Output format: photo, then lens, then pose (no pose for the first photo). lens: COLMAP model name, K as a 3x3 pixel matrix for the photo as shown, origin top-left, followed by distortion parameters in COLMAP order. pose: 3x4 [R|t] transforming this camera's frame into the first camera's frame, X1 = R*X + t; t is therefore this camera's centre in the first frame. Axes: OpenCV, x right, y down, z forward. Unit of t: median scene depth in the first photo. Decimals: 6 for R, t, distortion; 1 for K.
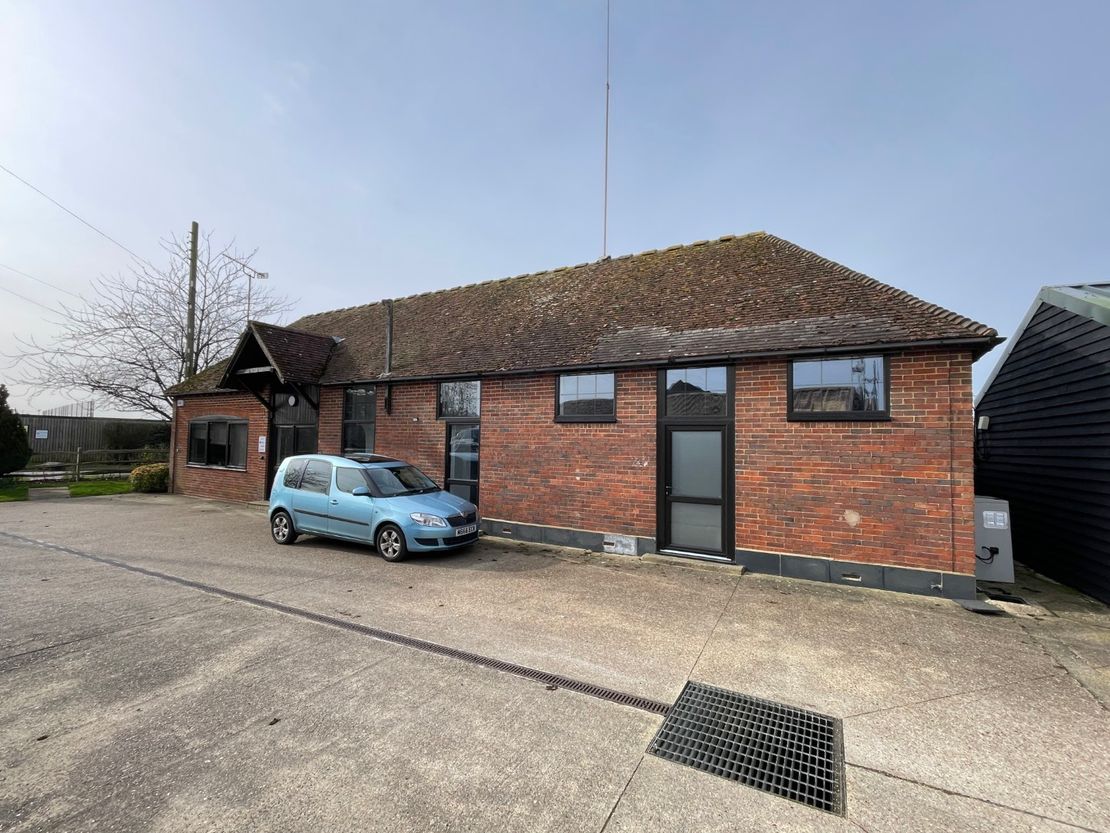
lens RADIAL K [[476.7, 0, 555.0], [0, 476.7, 416.5], [0, 0, 1]] dist [0.000198, 0.000031]
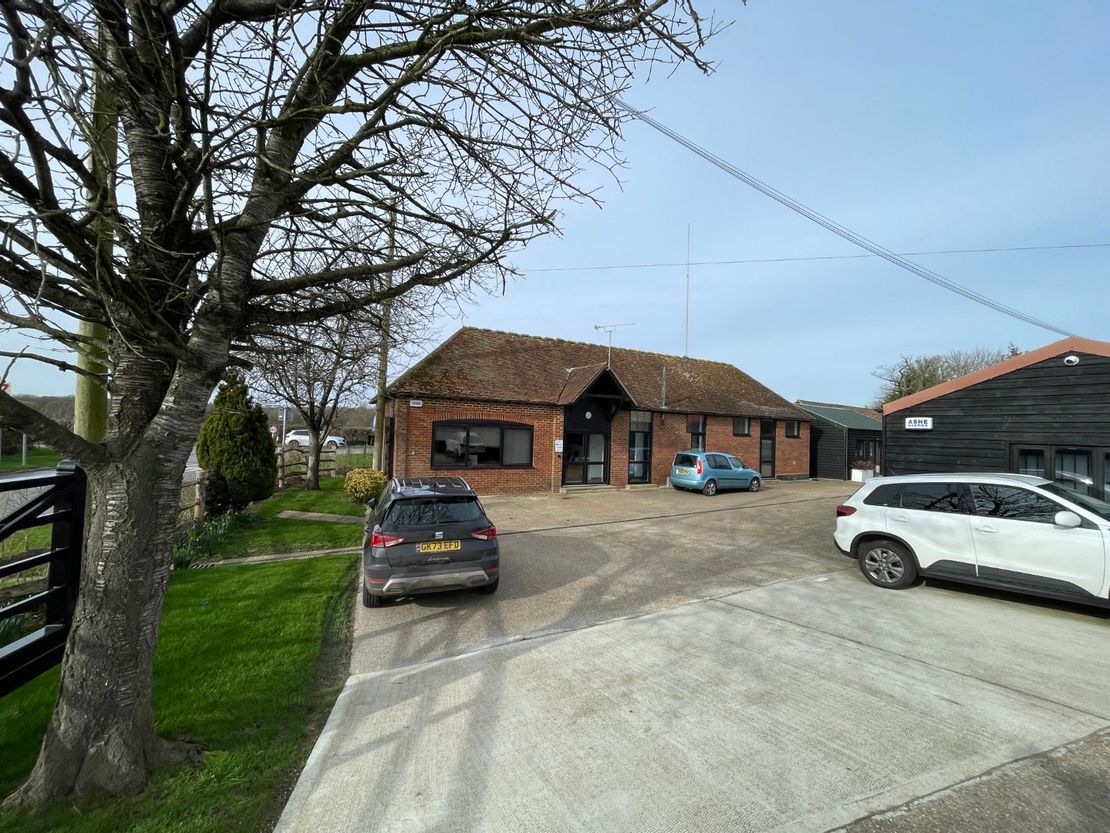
lens RADIAL K [[445.5, 0, 555.0], [0, 445.5, 416.5], [0, 0, 1]] dist [-0.001665, -0.000227]
pose [[0.529876, 0.030578, 0.847524, -1.705842], [-0.060749, 0.998151, 0.001968, -0.023345], [-0.845897, -0.052529, 0.530754, 0.371239]]
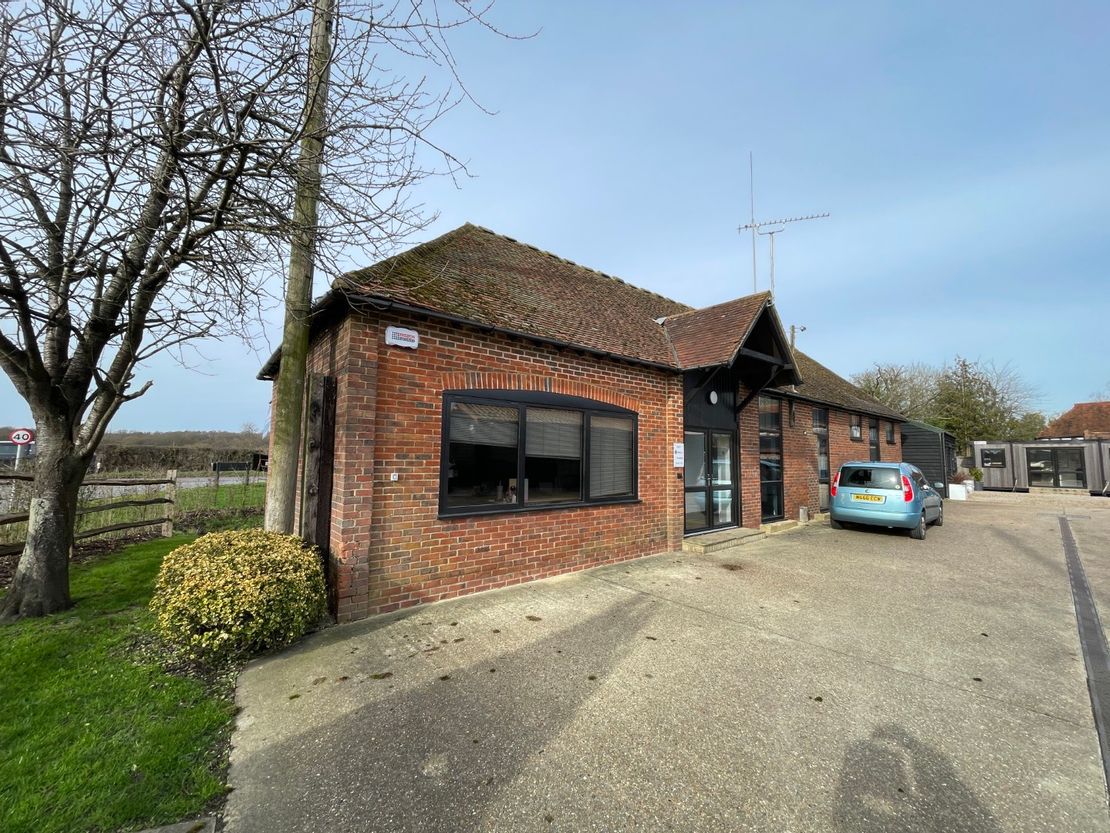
lens RADIAL K [[445.5, 0, 555.0], [0, 445.5, 416.5], [0, 0, 1]] dist [-0.001665, -0.000227]
pose [[0.356080, 0.074238, 0.931502, -1.283537], [-0.047126, 0.996997, -0.061443, 0.053178], [-0.933267, -0.022019, 0.358509, 0.960758]]
